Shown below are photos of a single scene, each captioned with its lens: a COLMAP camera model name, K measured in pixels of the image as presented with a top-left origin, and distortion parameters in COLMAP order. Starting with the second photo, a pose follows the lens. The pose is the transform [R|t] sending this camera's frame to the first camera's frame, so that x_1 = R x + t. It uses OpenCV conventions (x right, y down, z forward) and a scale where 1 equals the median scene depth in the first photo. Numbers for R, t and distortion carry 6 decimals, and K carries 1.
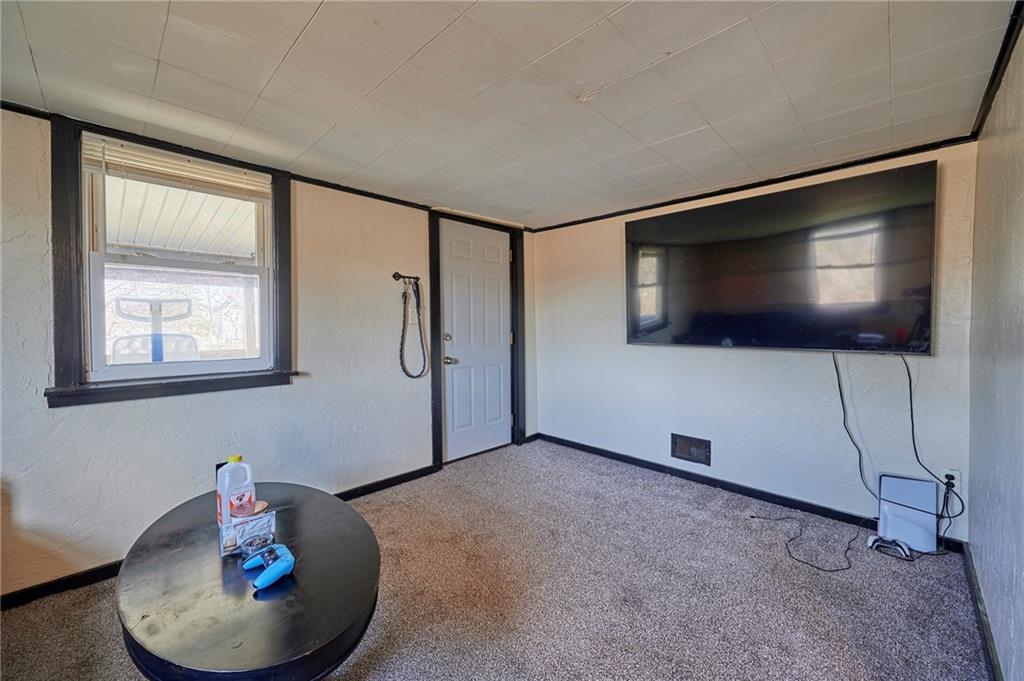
lens RADIAL K [[399.8, 0, 510.3], [0, 399.8, 334.3], [0, 0, 1]] dist [0.001795, 0.000010]
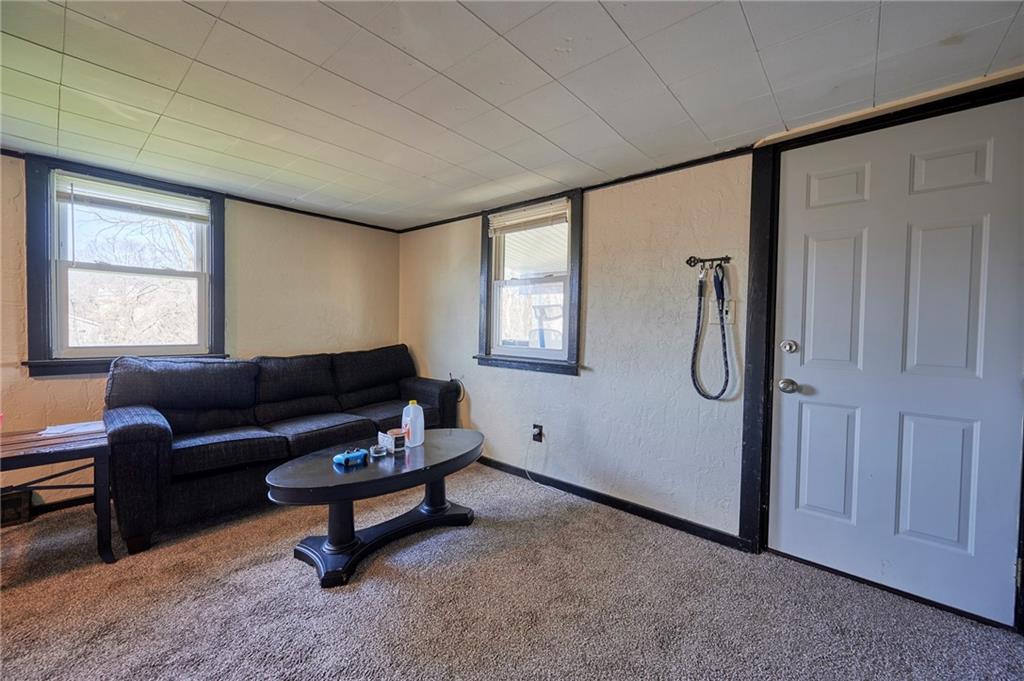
lens RADIAL K [[399.8, 0, 510.5], [0, 399.8, 333.8], [0, 0, 1]] dist [0.001795, 0.000010]
pose [[0.064352, 0.033850, -0.997353, 0.455022], [-0.033862, 0.998923, 0.031719, -0.019497], [0.997353, 0.031732, 0.065429, 0.596845]]
